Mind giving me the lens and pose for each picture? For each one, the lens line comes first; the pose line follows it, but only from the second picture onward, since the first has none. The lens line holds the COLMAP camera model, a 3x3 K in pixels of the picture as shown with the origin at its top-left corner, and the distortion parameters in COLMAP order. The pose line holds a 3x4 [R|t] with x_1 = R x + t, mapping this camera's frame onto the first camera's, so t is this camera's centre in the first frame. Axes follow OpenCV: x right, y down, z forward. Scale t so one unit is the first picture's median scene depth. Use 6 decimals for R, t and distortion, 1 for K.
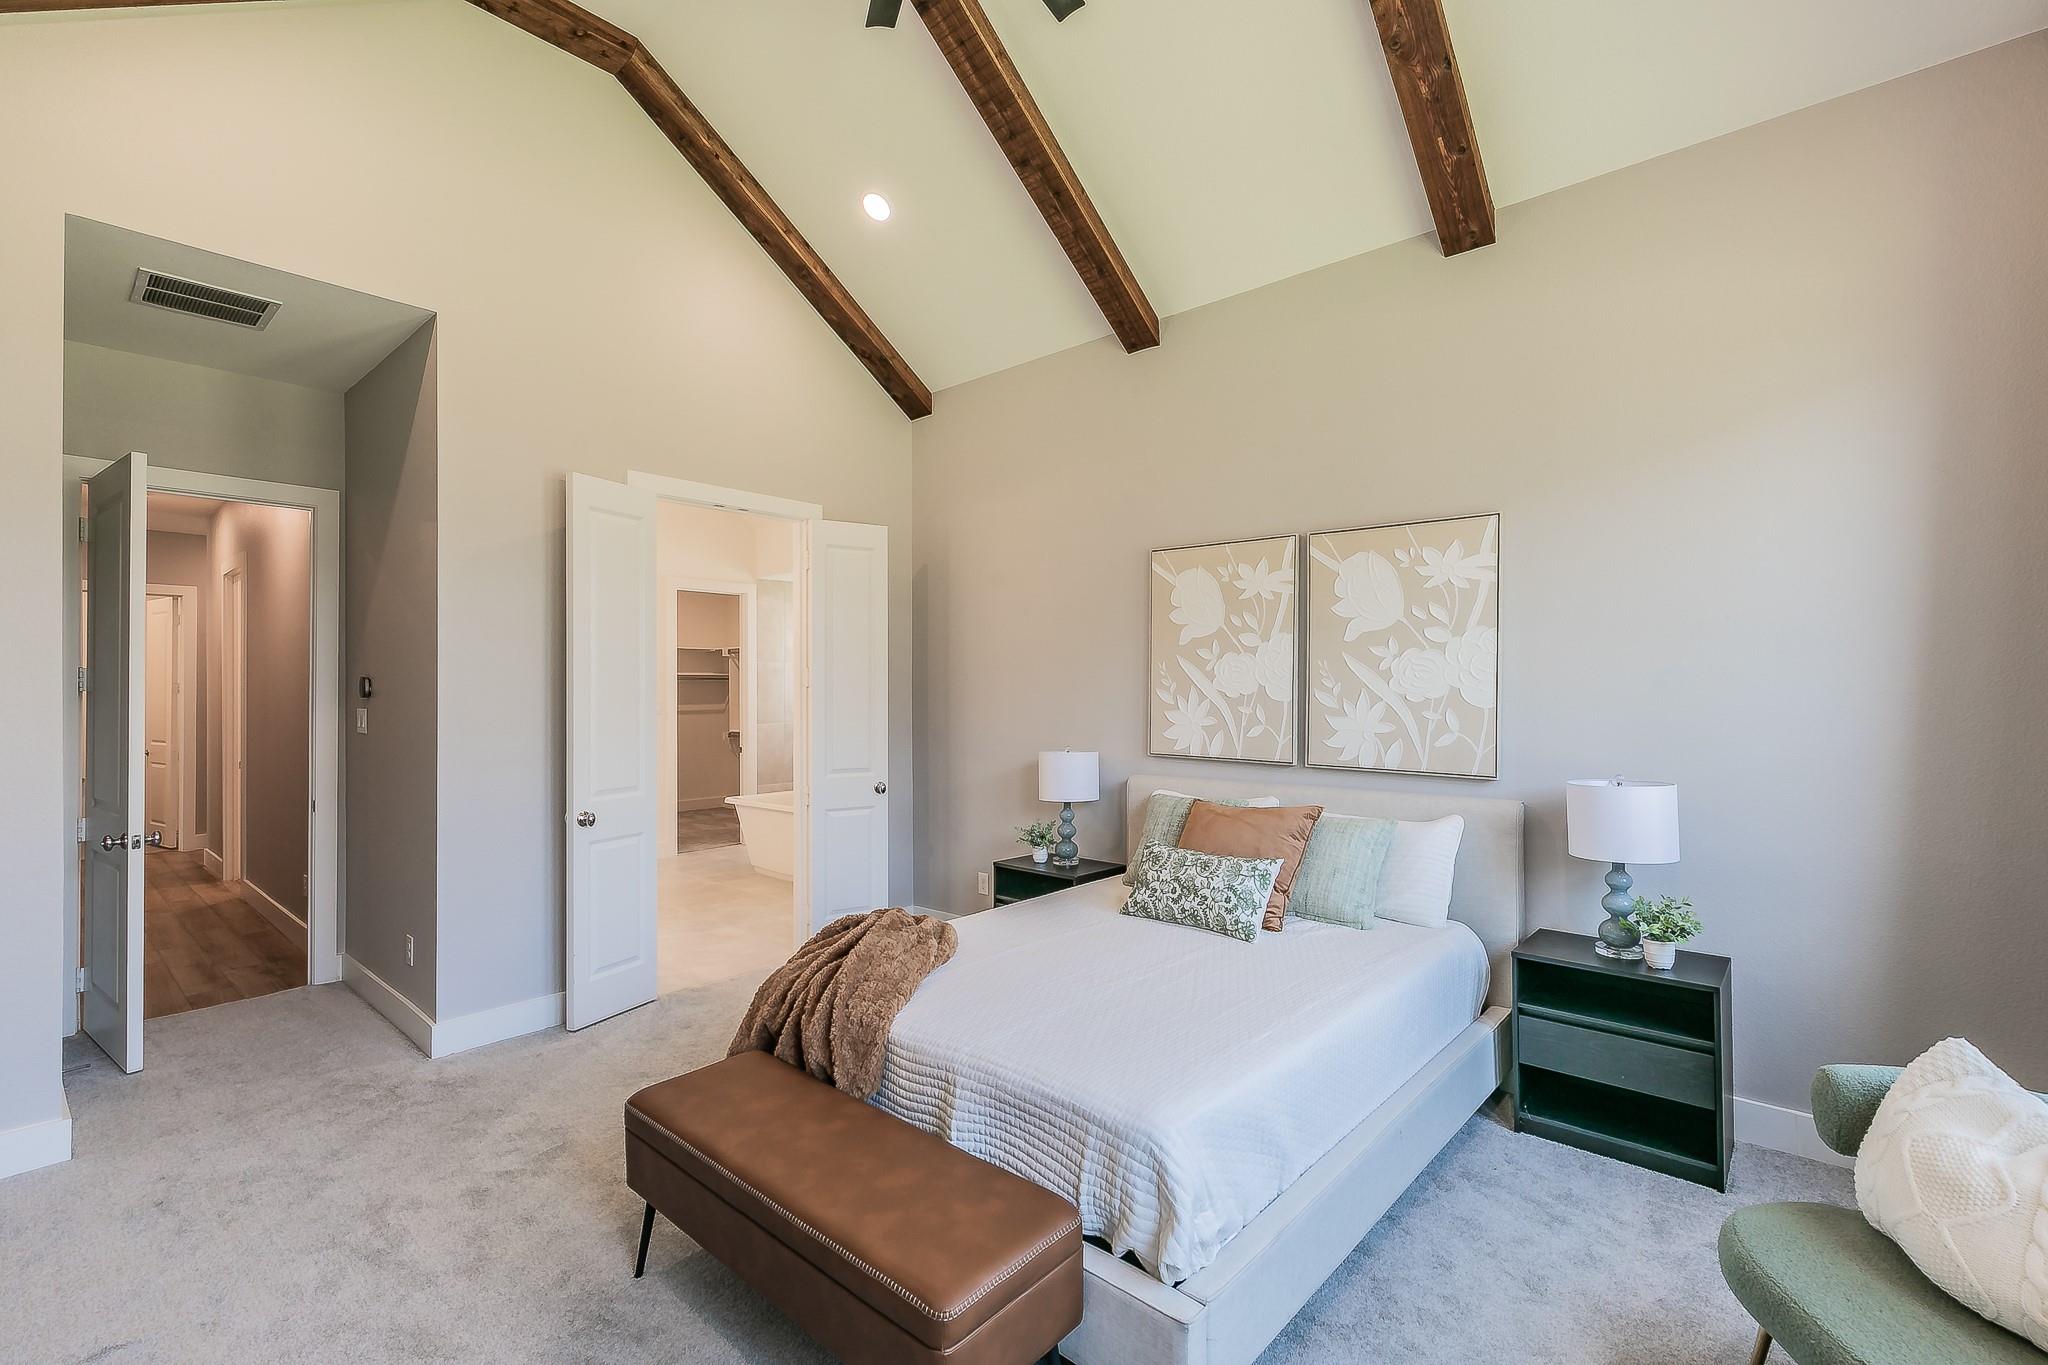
lens RADIAL K [[887.6, 0, 1030.4], [0, 887.6, 680.0], [0, 0, 1]] dist [-0.002365, -0.000833]
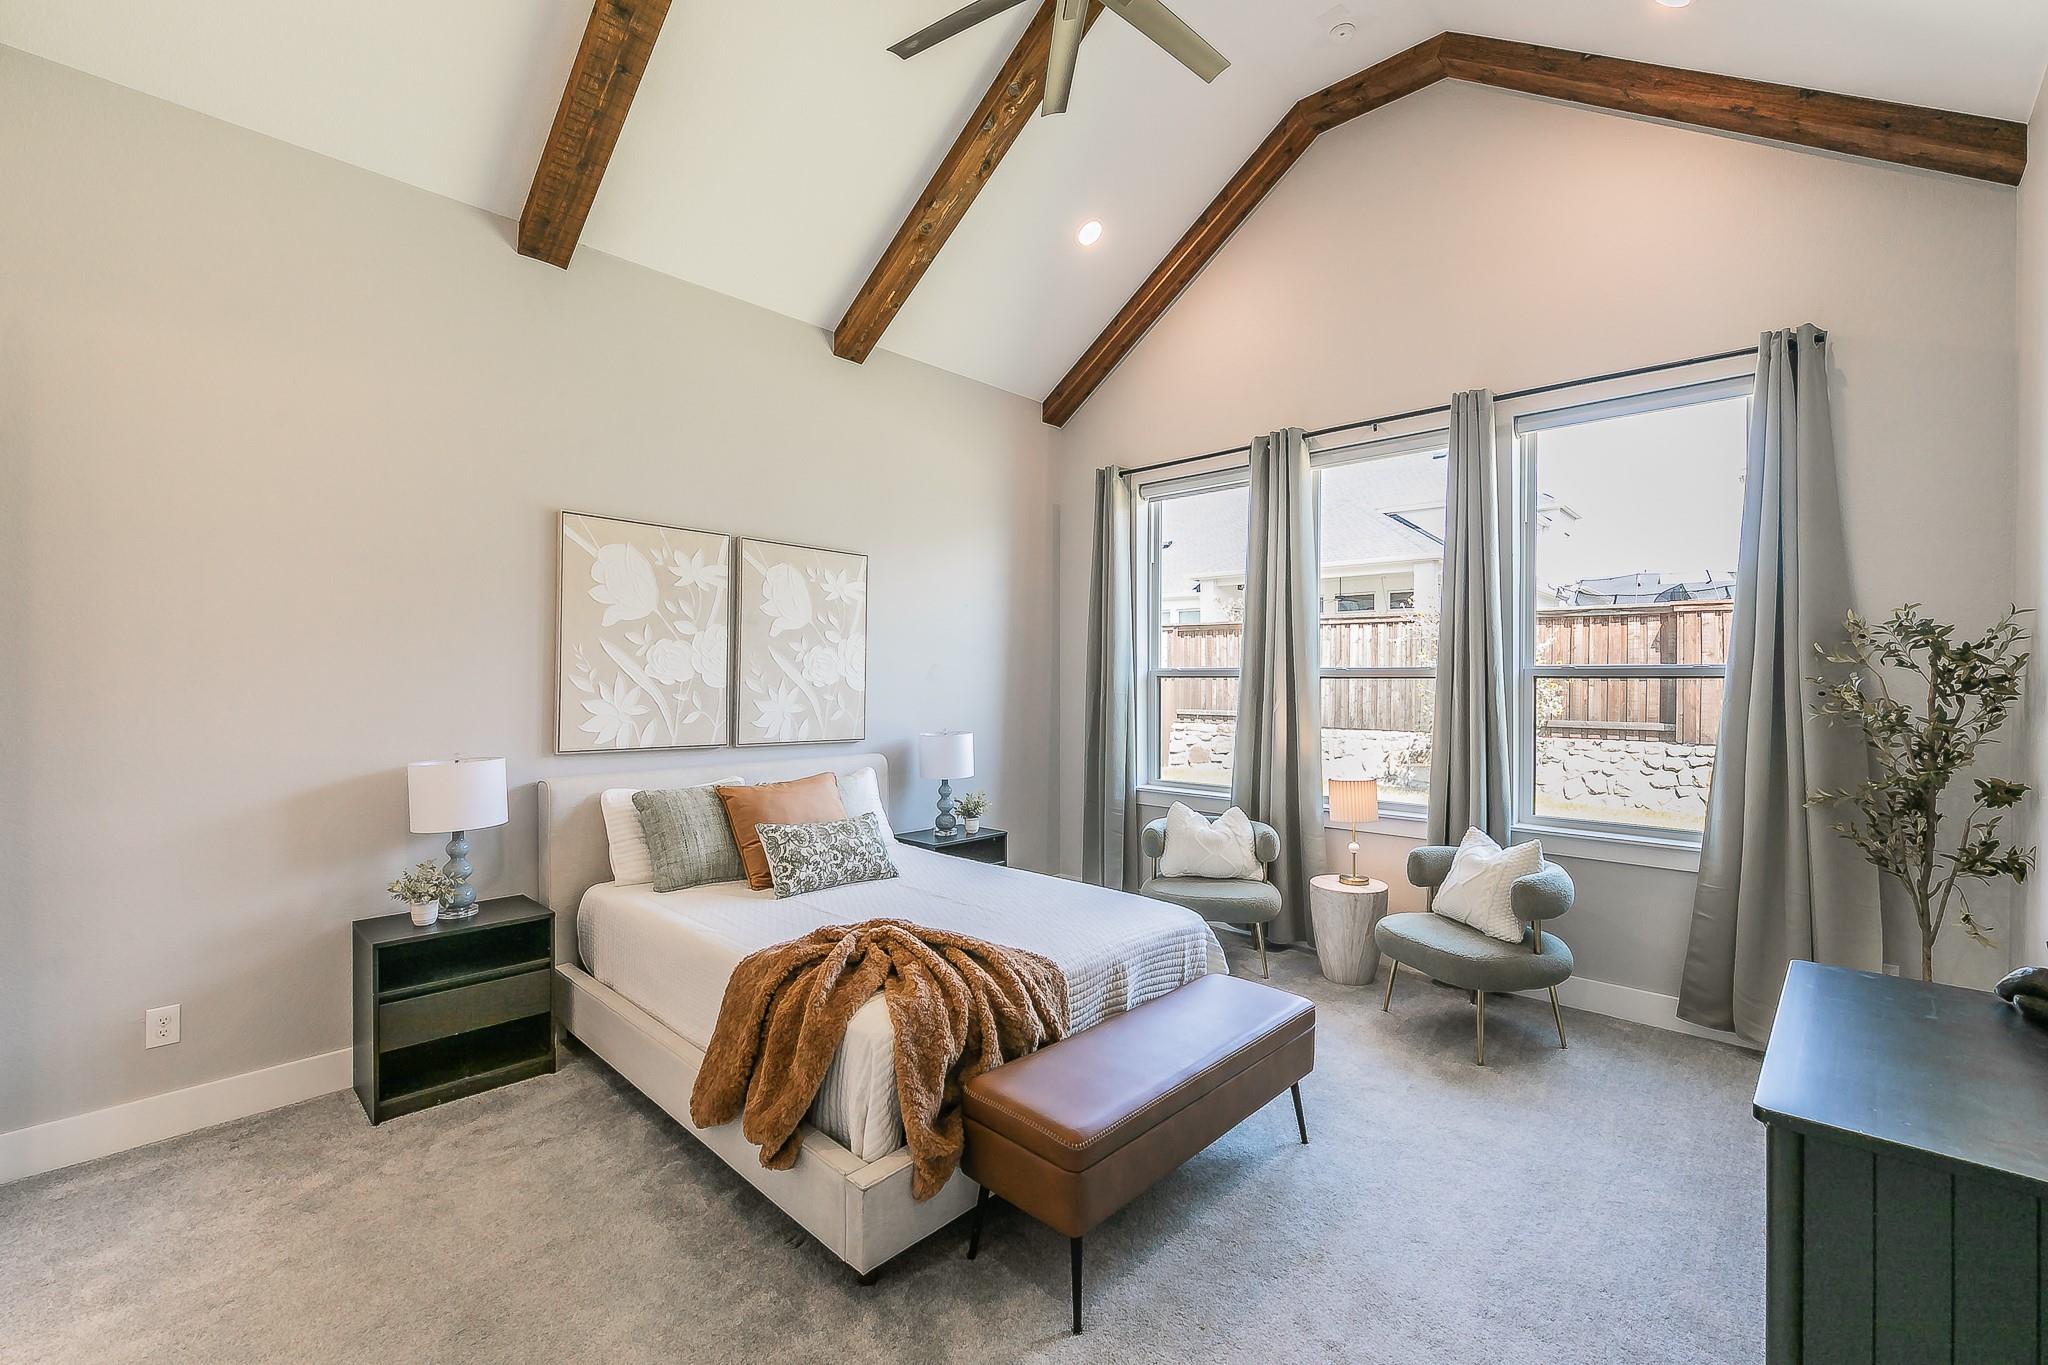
lens RADIAL K [[887.6, 0, 1029.5], [0, 887.6, 683.9], [0, 0, 1]] dist [-0.002365, -0.000833]
pose [[0.029923, -0.009697, 0.999505, -0.779940], [-0.022874, 0.999684, 0.010383, -0.000662], [-0.999290, -0.023174, 0.029692, 0.591665]]
